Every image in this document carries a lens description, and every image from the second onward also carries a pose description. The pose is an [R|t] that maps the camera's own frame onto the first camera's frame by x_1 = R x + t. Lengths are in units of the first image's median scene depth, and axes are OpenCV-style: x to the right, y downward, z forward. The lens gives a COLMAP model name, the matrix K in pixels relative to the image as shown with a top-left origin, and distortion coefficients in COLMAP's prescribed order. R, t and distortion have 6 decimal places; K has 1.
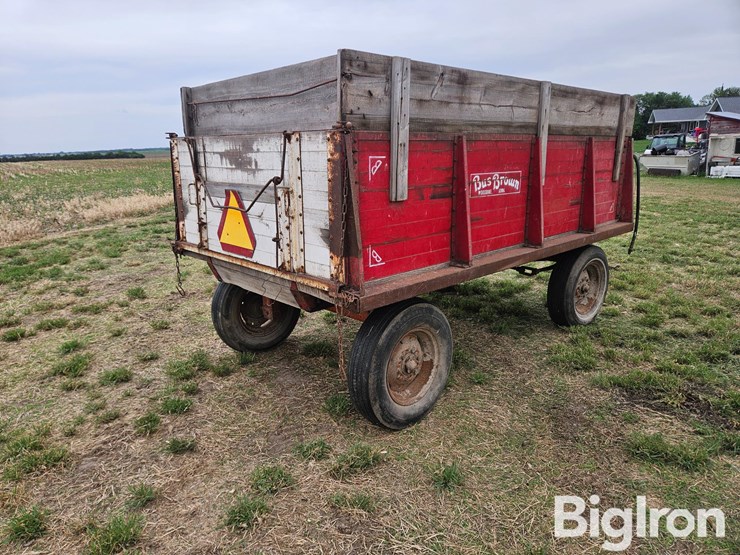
lens RADIAL K [[493.9, 0, 357.7], [0, 493.9, 273.1], [0, 0, 1]] dist [0.069266, -0.062467]
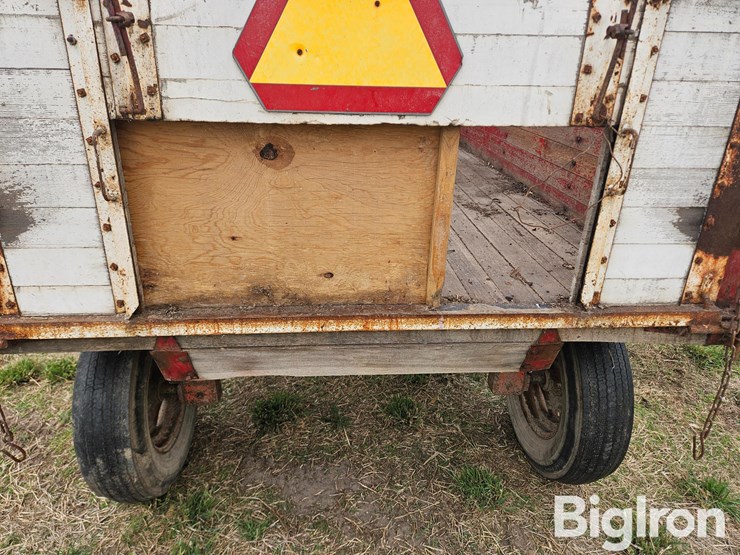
lens RADIAL K [[493.9, 0, 365.8], [0, 493.9, 278.3], [0, 0, 1]] dist [0.069266, -0.062467]
pose [[0.637090, -0.289377, 0.714407, -0.544726], [0.161572, 0.956396, 0.243311, -0.165363], [-0.753665, -0.039584, 0.656066, 0.785468]]
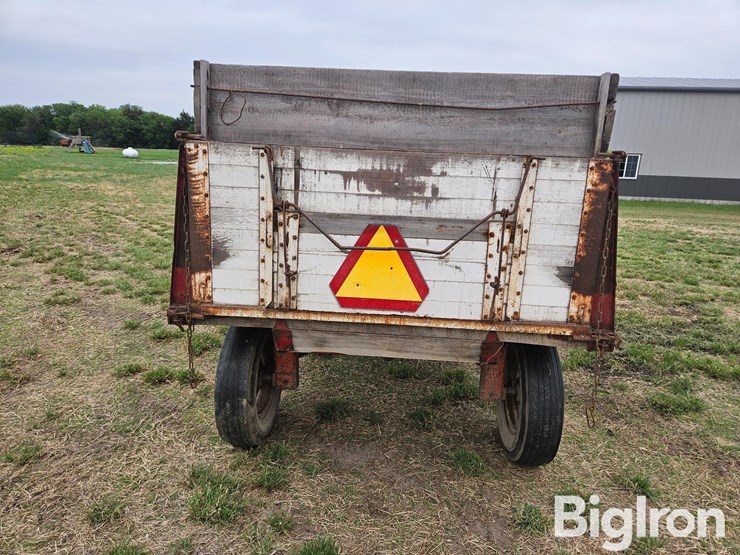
lens RADIAL K [[493.9, 0, 375.9], [0, 493.9, 275.2], [0, 0, 1]] dist [0.069266, -0.062467]
pose [[0.725478, -0.111850, 0.679096, -0.792246], [0.115677, 0.992486, 0.039889, -0.128021], [-0.678454, 0.049617, 0.732965, 0.492931]]
